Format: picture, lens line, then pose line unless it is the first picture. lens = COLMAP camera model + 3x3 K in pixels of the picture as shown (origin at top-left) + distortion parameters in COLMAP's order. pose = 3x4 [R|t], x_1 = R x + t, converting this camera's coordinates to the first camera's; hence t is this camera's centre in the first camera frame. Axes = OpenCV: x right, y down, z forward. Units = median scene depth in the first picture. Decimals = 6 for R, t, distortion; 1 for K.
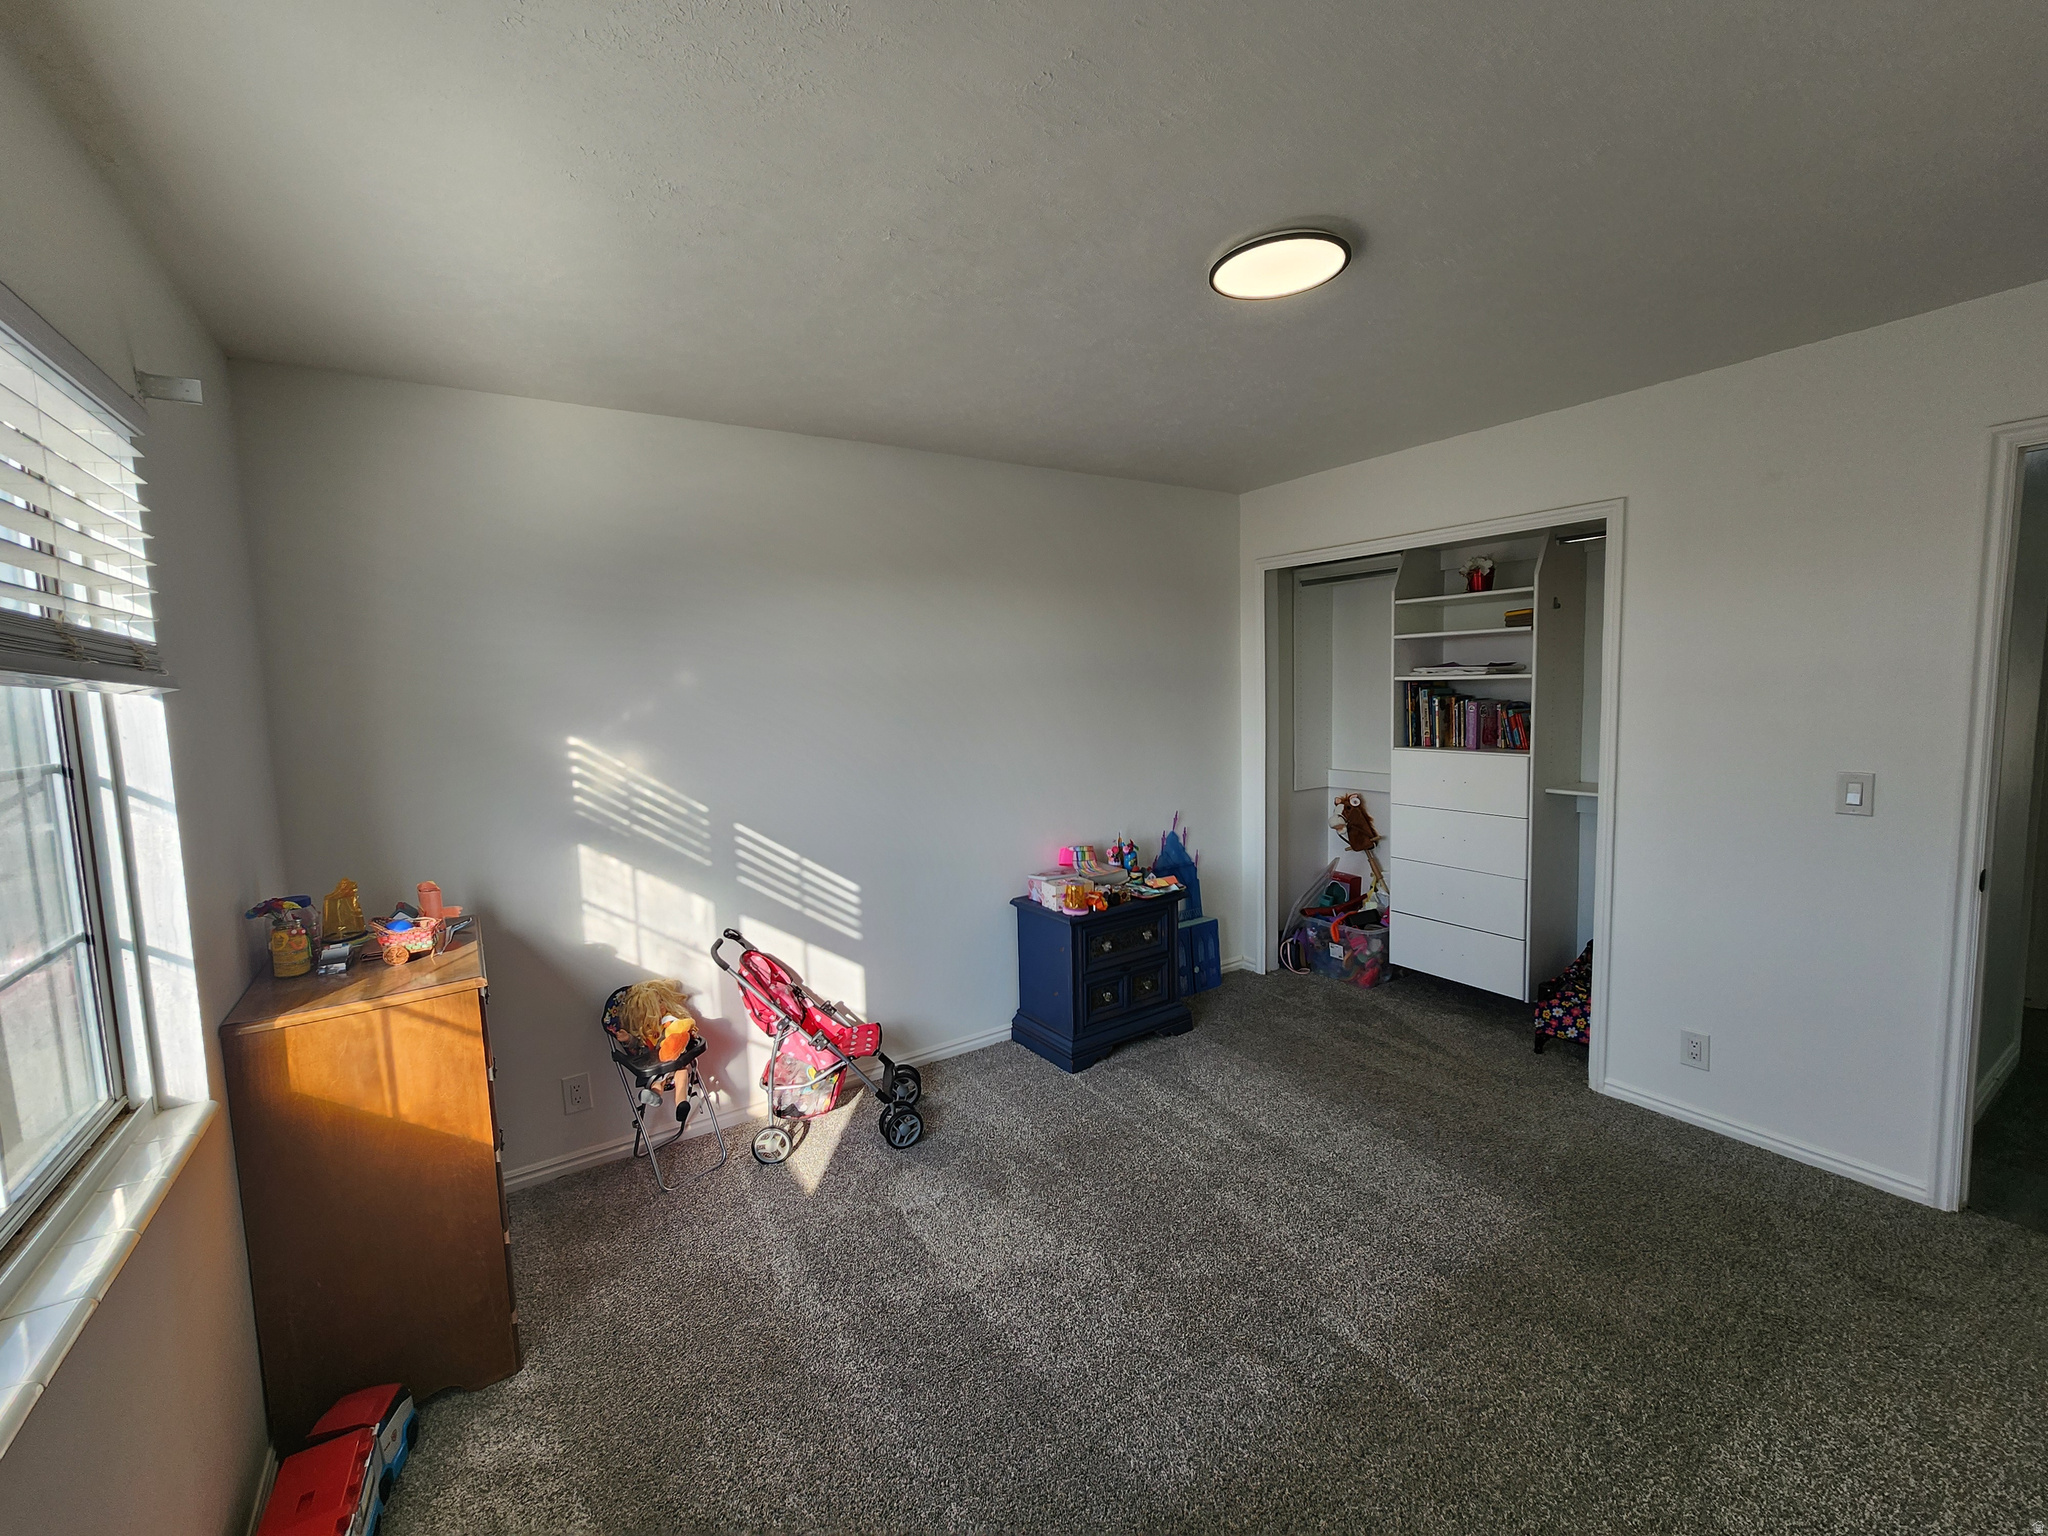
lens RADIAL K [[835.2, 0, 1029.5], [0, 835.2, 755.8], [0, 0, 1]] dist [-0.001928, 0.003363]
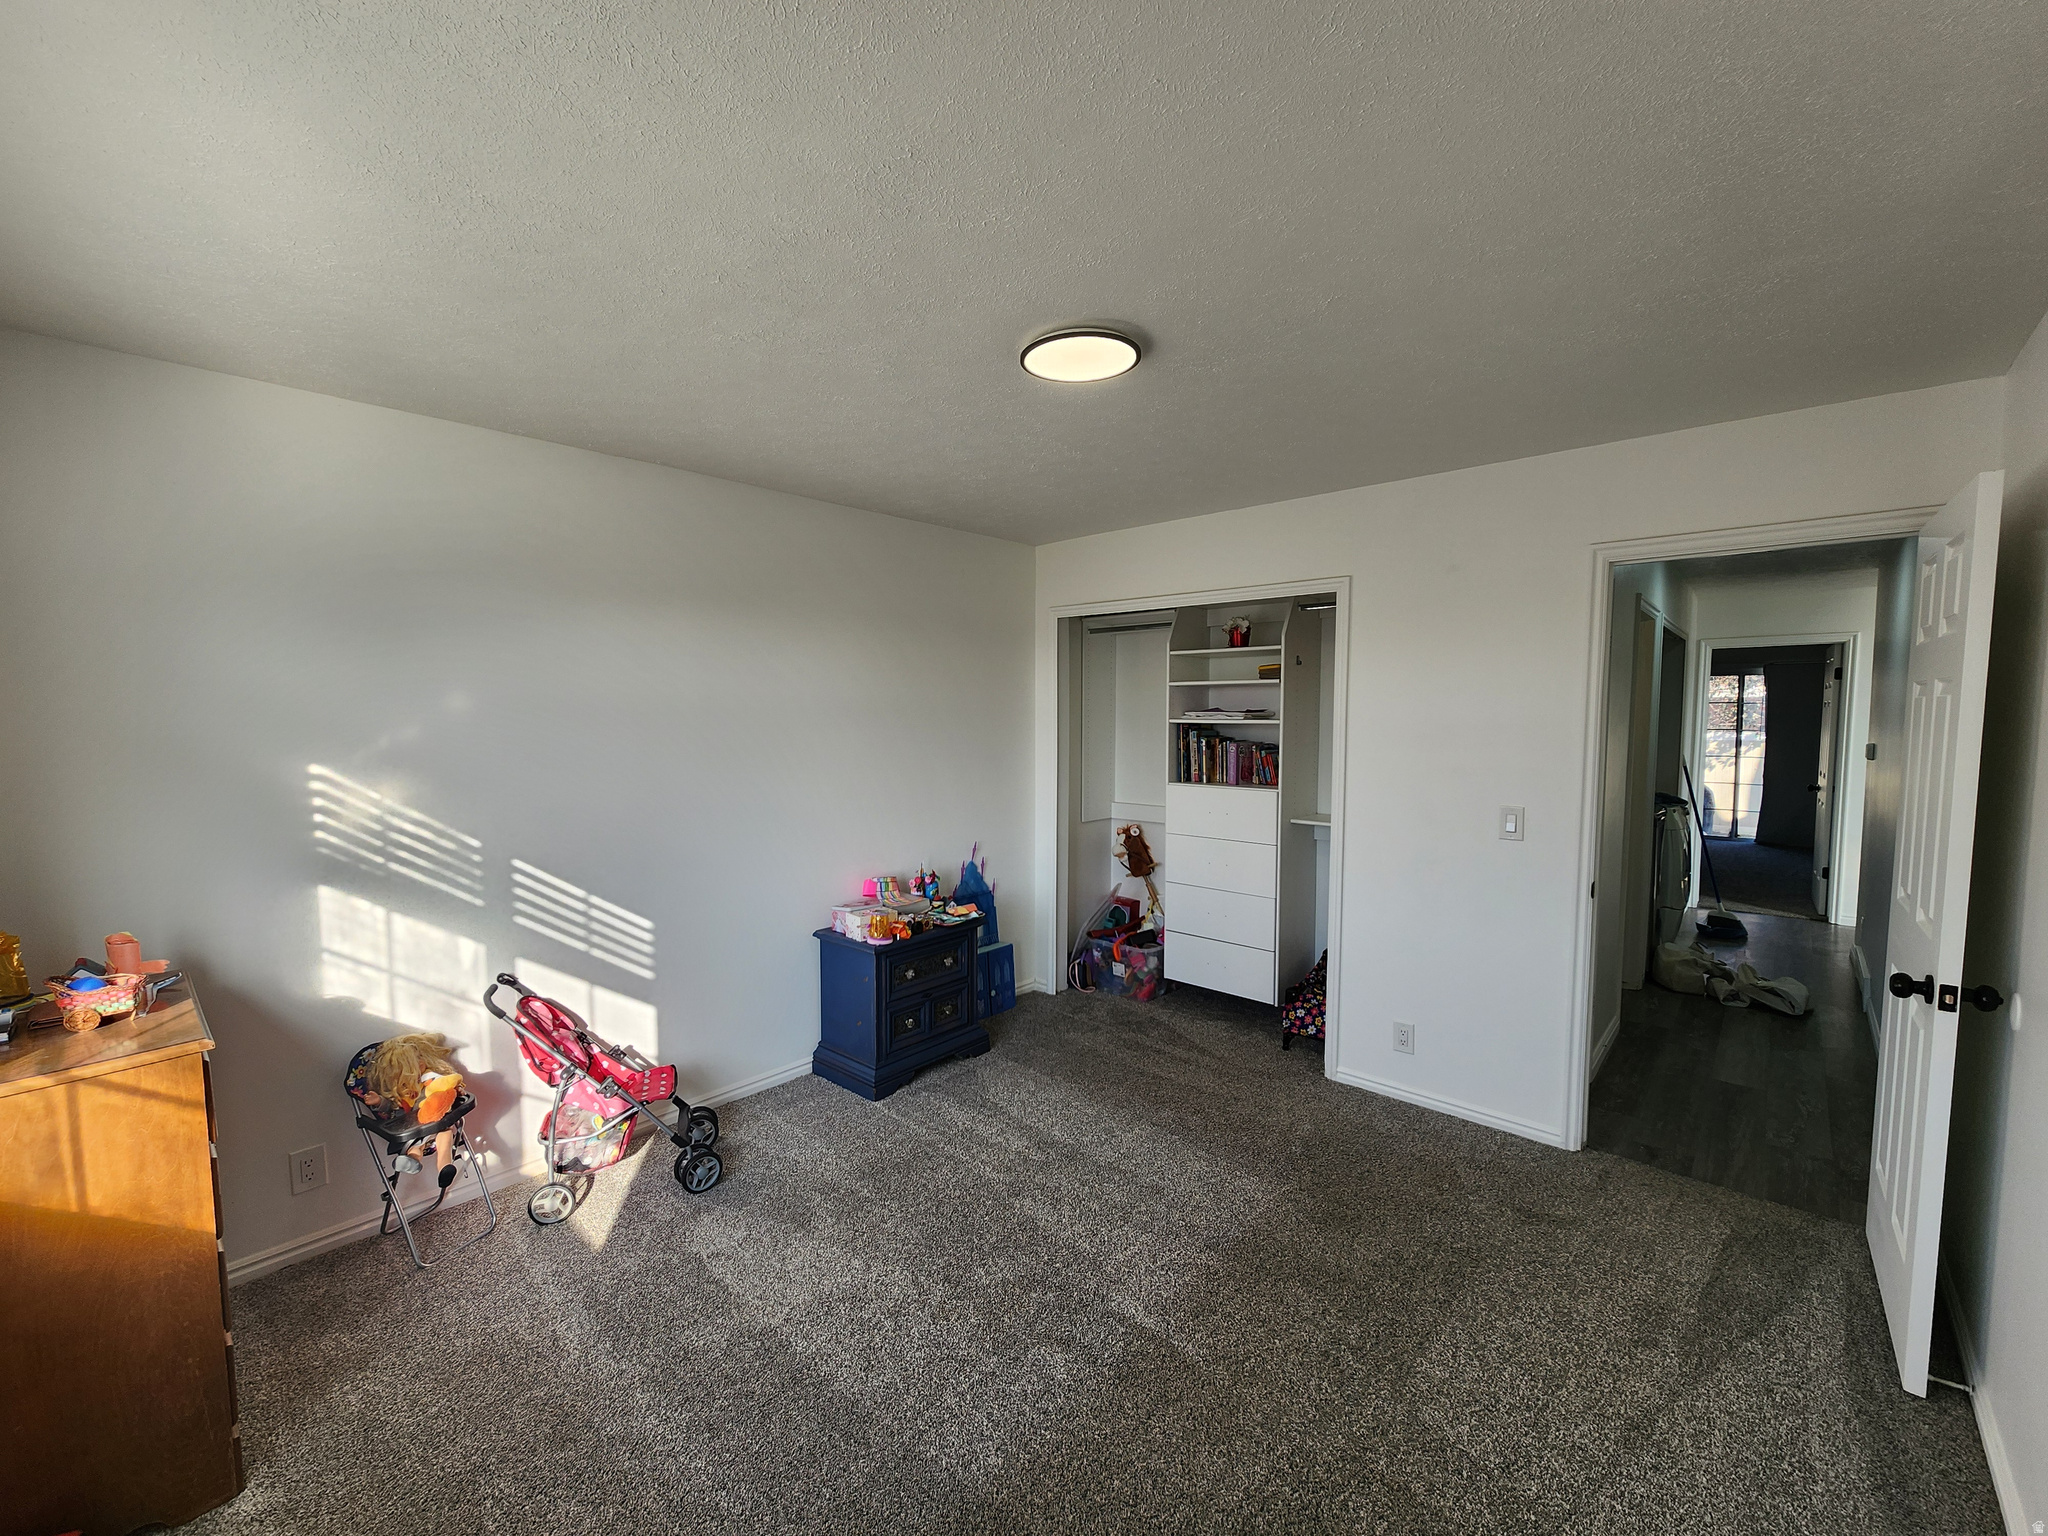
lens RADIAL K [[824.3, 0, 1014.5], [0, 824.3, 768.0], [0, 0, 1]] dist [0.000918, 0.000551]
pose [[0.972689, 0.011158, 0.231845, -0.024272], [-0.005433, 0.999665, -0.025321, -0.000689], [-0.232049, 0.023370, 0.972423, -0.029424]]
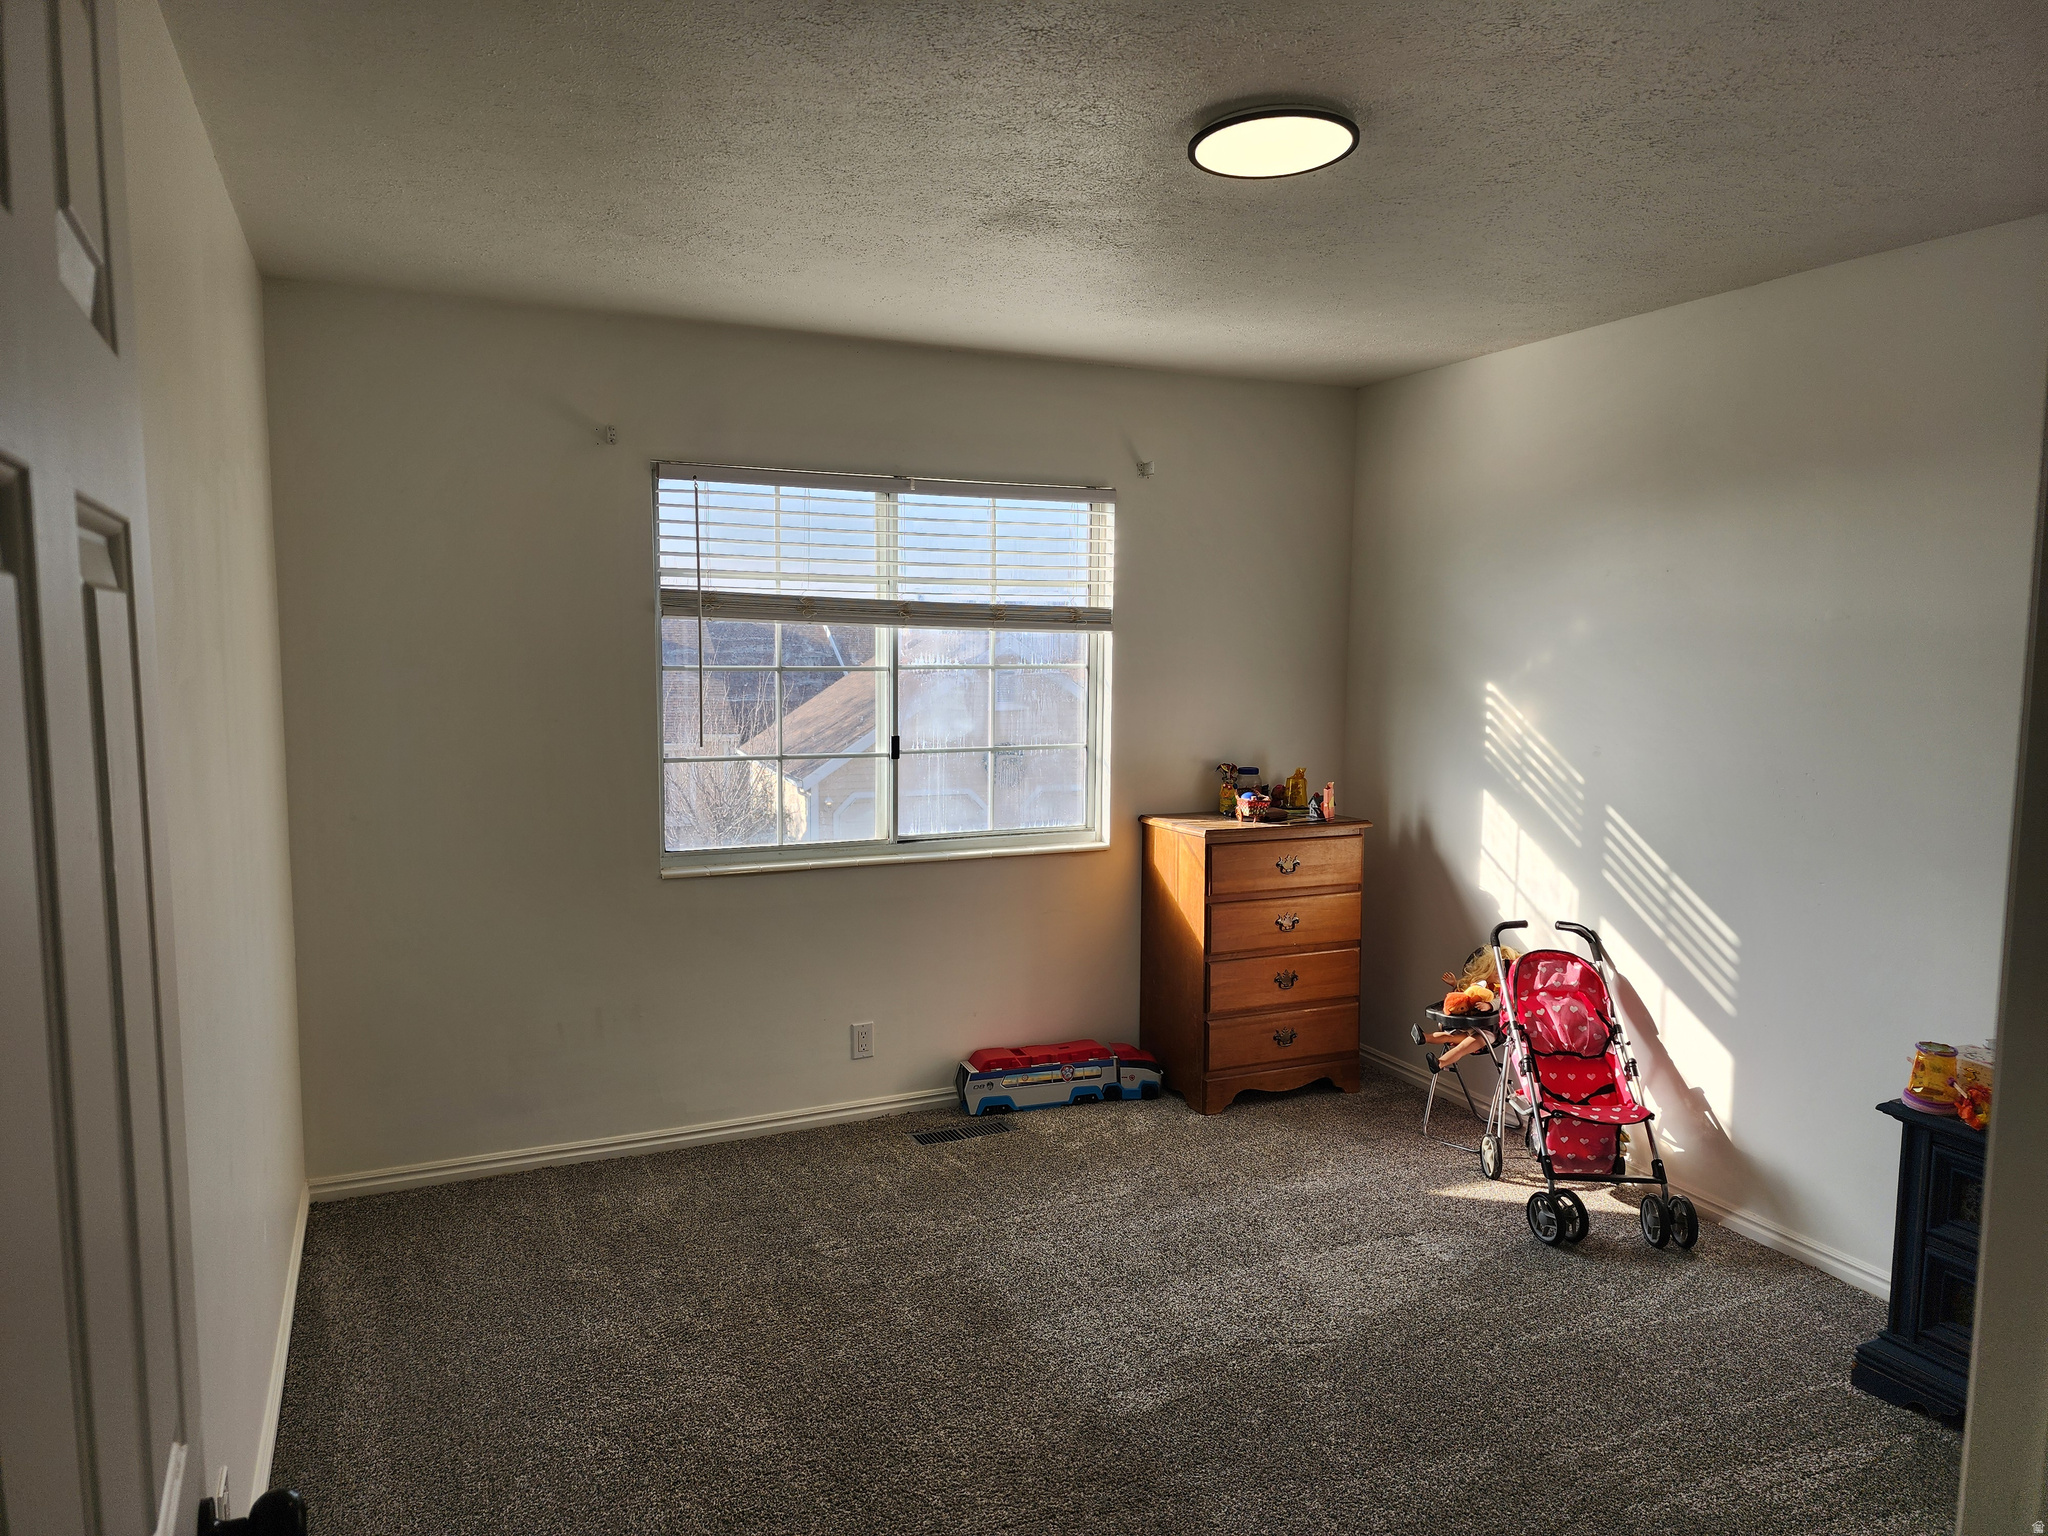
lens RADIAL K [[1333.6, 0, 1017.3], [0, 1333.6, 736.1], [0, 0, 1]] dist [0.006901, -0.045216]
pose [[-0.151033, 0.105162, -0.982919, 1.108326], [-0.094170, 0.988273, 0.120204, -0.096759], [0.984033, 0.110716, -0.139358, 0.655355]]
